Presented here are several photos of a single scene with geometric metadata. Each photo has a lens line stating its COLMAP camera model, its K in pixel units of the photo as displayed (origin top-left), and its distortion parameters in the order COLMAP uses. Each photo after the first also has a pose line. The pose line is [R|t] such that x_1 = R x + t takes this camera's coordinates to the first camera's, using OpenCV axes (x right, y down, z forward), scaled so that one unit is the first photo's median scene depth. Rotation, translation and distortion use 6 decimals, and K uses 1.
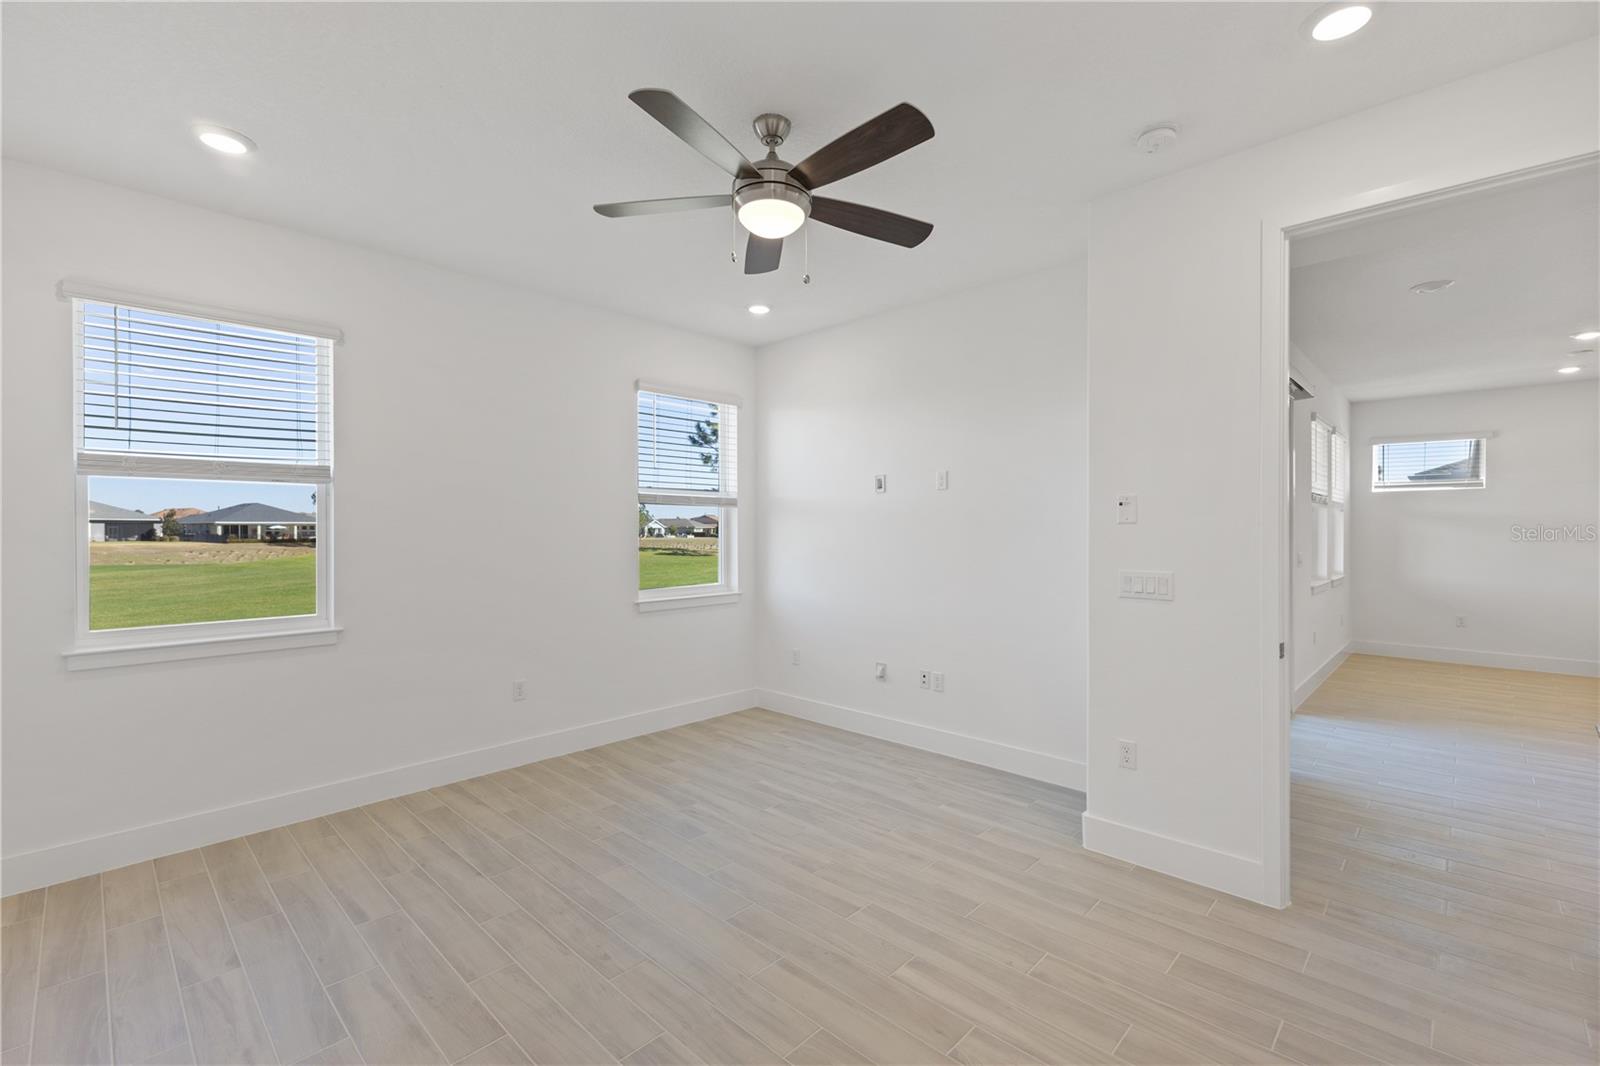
lens RADIAL K [[690.7, 0, 808.5], [0, 690.7, 526.0], [0, 0, 1]] dist [0.006581, -0.000547]
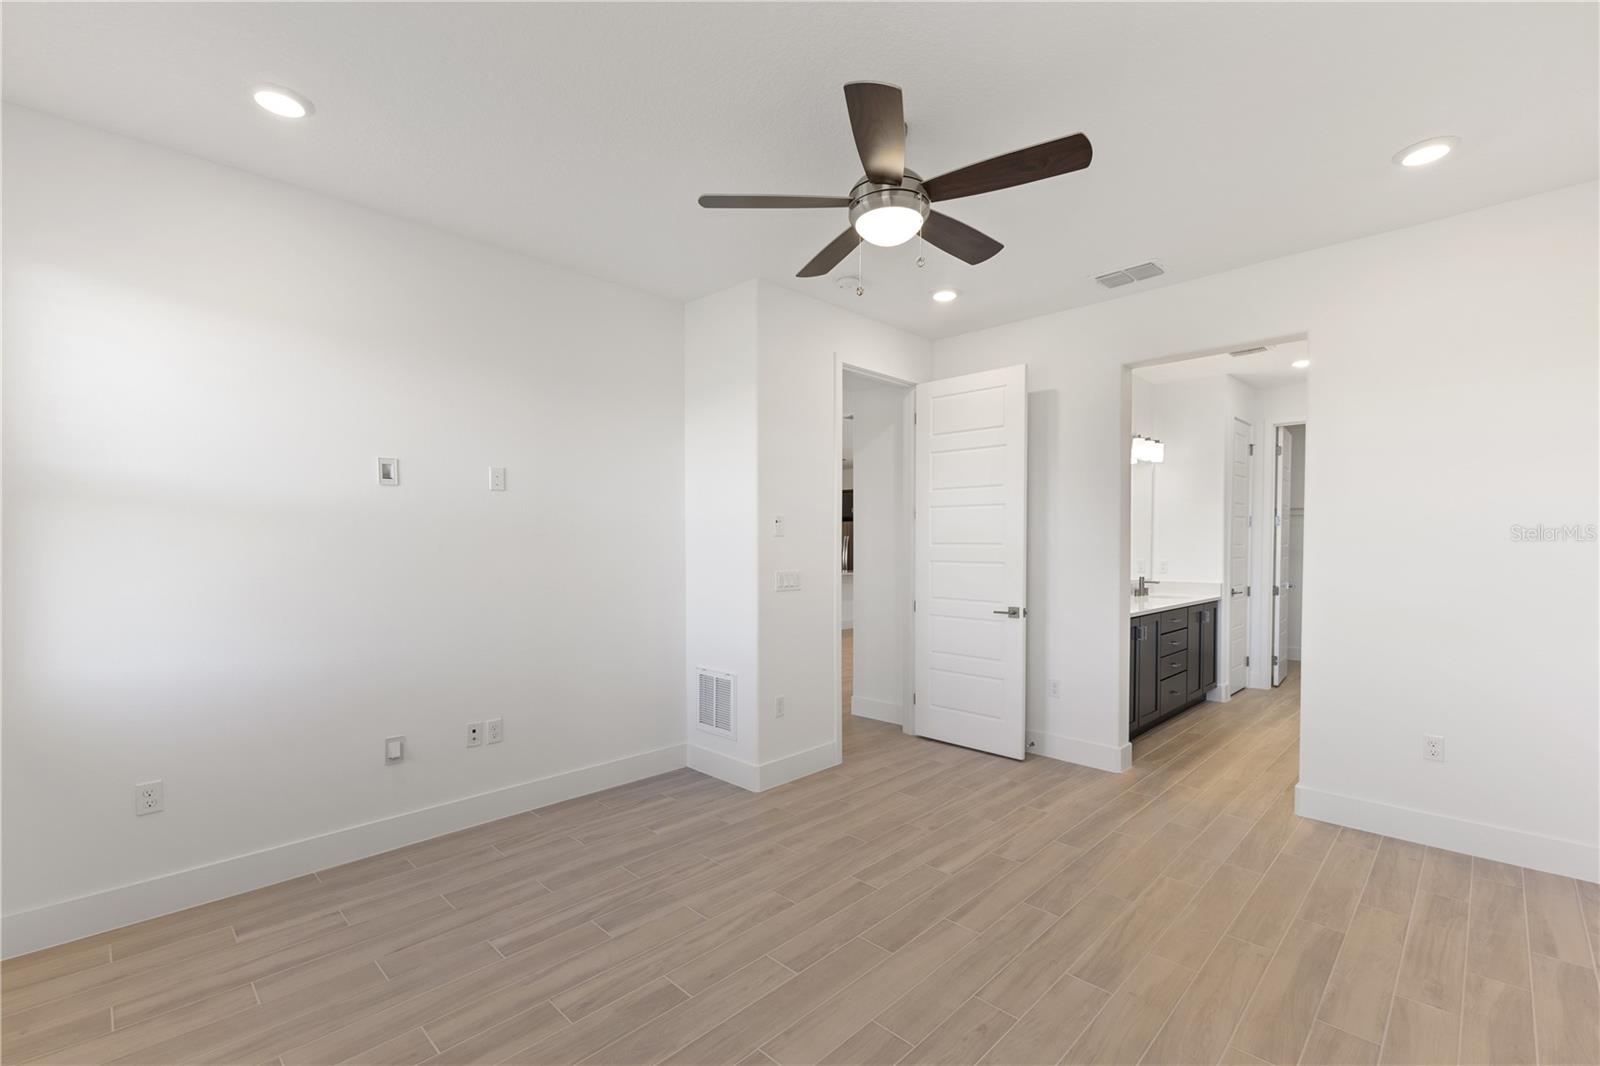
lens RADIAL K [[690.7, 0, 807.6], [0, 690.7, 545.8], [0, 0, 1]] dist [0.006581, -0.000547]
pose [[0.015282, -0.004935, 0.999871, -0.746537], [-0.006233, 0.999968, 0.005031, 0.006130], [-0.999864, -0.006309, 0.015251, 0.773907]]
